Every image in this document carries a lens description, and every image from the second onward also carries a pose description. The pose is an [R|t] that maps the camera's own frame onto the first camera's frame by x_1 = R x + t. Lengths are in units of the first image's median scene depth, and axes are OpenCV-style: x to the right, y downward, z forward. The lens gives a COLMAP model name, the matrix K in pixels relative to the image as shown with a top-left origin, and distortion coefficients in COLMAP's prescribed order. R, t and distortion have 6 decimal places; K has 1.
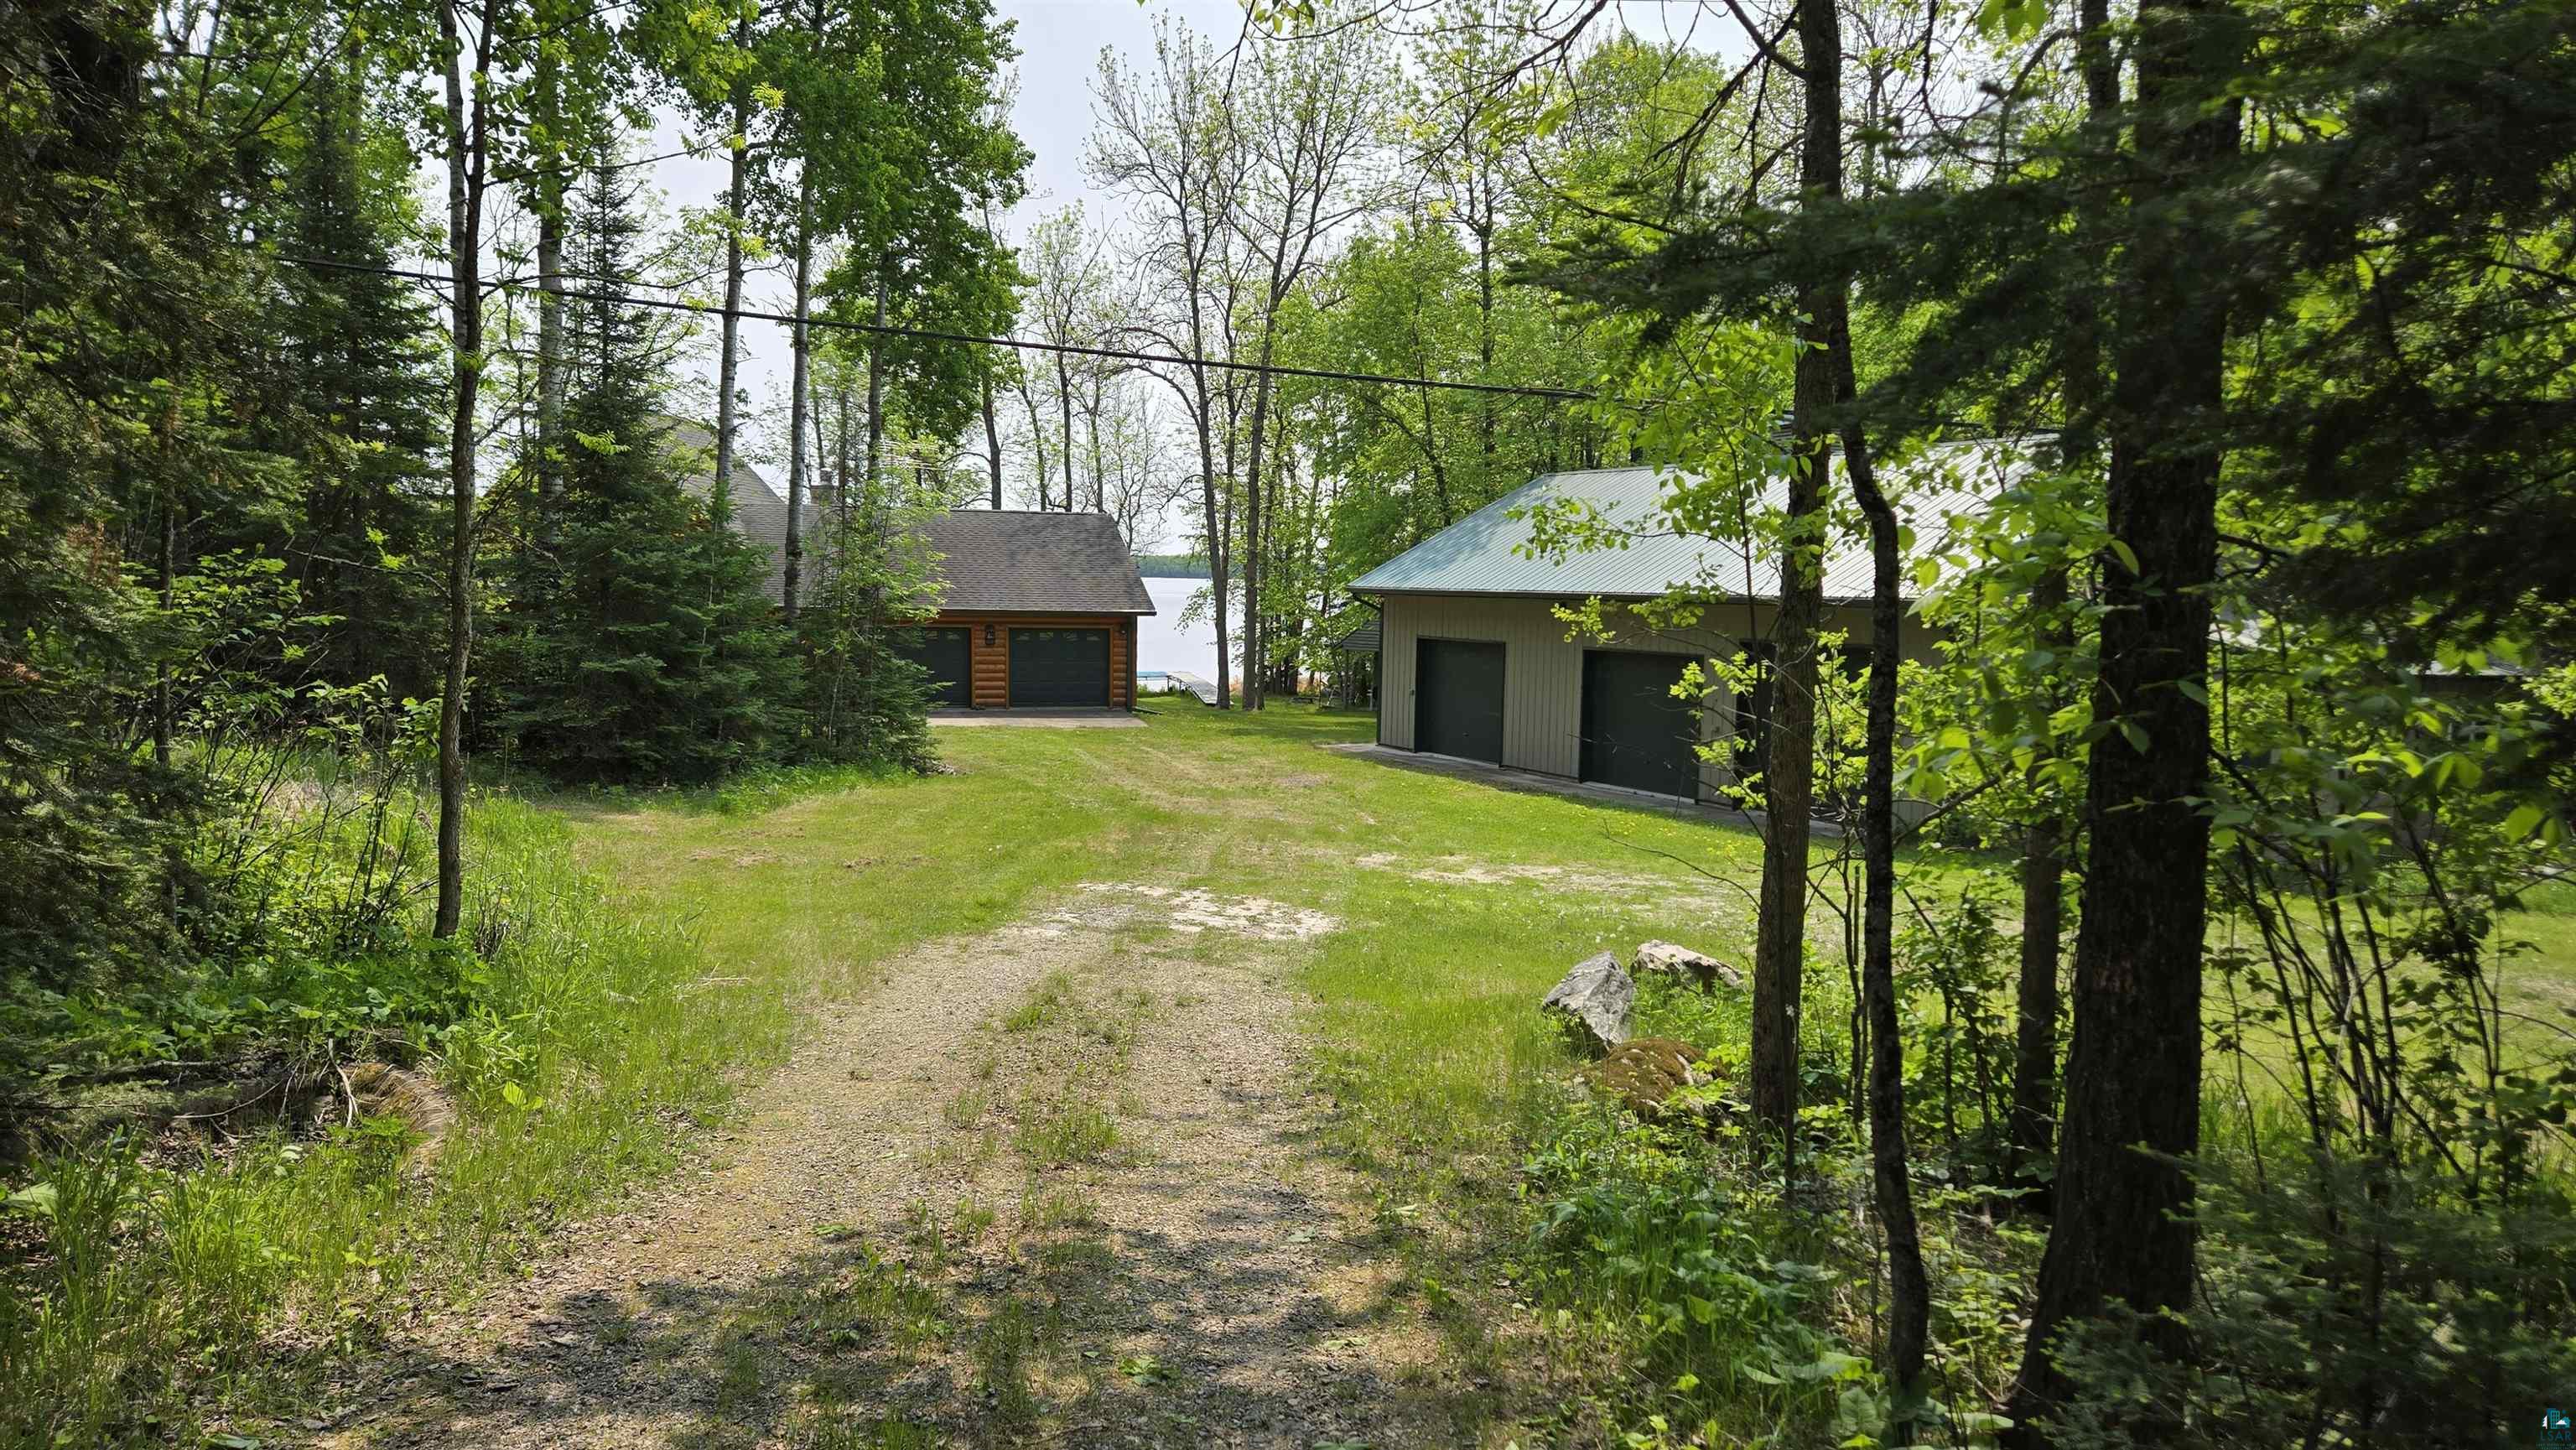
lens RADIAL K [[1720.8, 0, 1288.1], [0, 1720.8, 757.6], [0, 0, 1]] dist [0.083020, -0.064364]
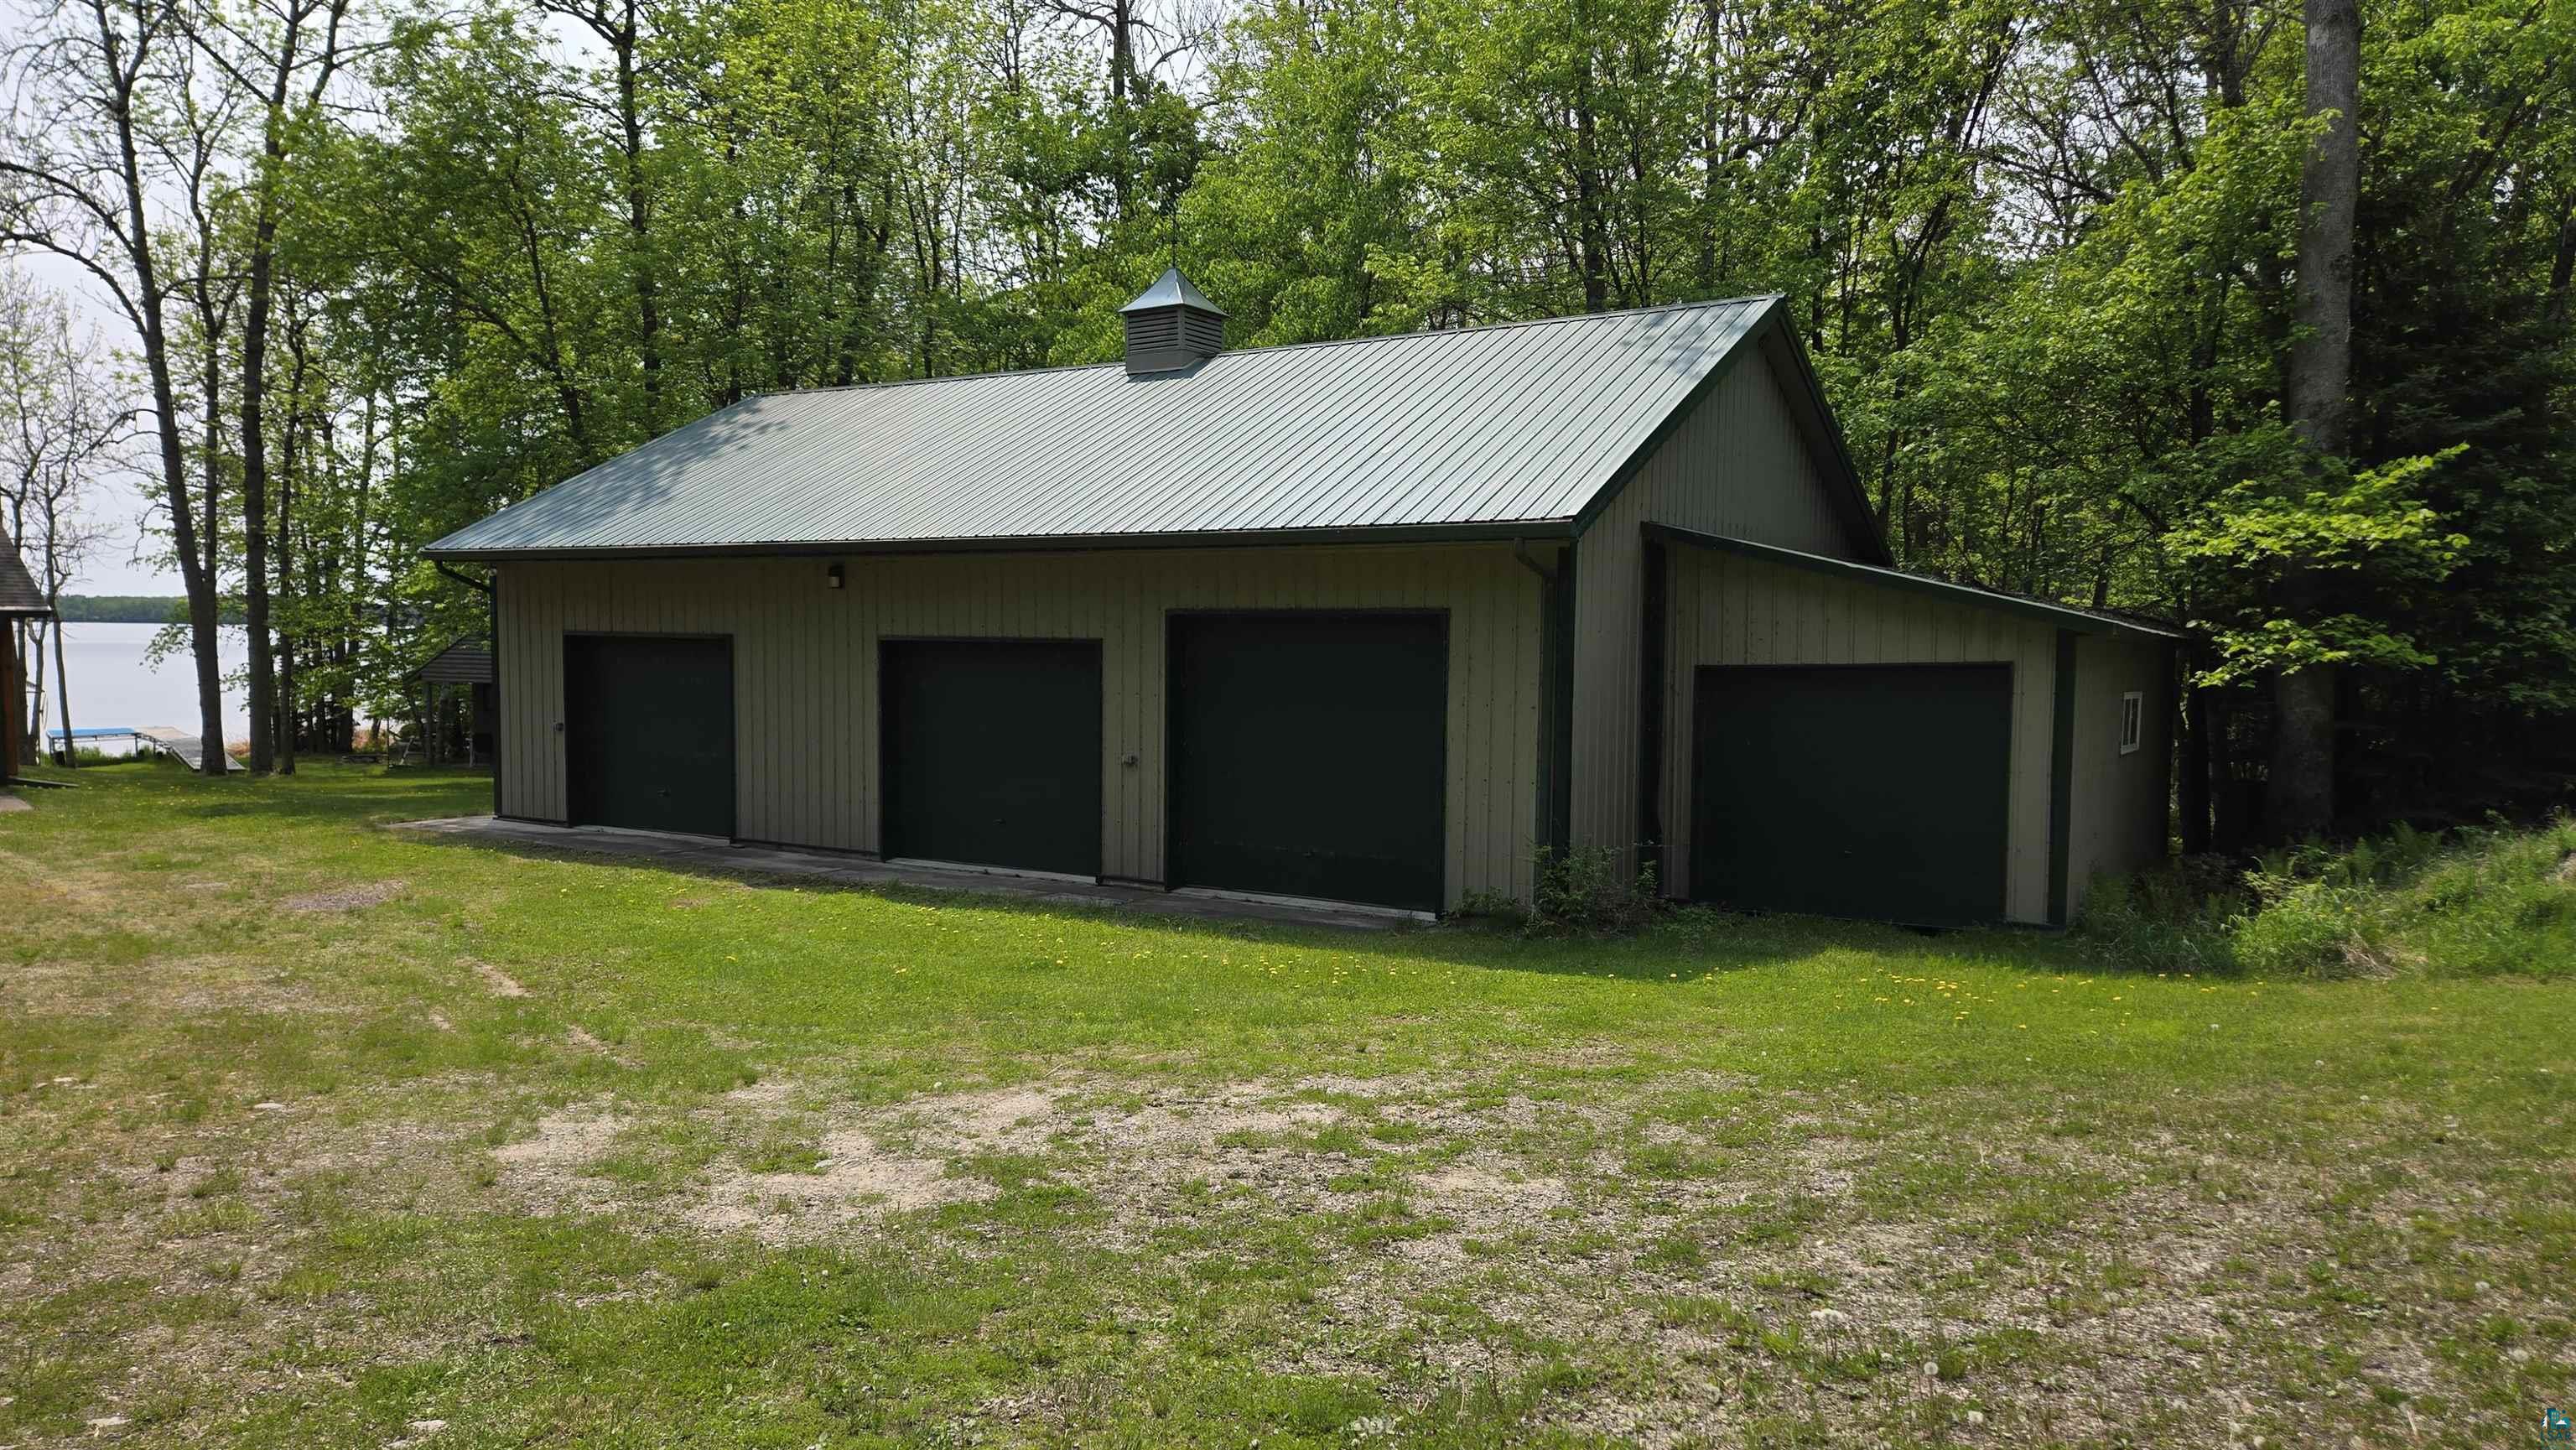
lens RADIAL K [[1720.8, 0, 1288.1], [0, 1720.8, 757.6], [0, 0, 1]] dist [0.083020, -0.064364]
pose [[0.881304, -0.045368, 0.470368, 0.006912], [0.058166, 0.998226, -0.012701, -0.003239], [-0.468957, 0.038552, 0.882379, 0.233129]]
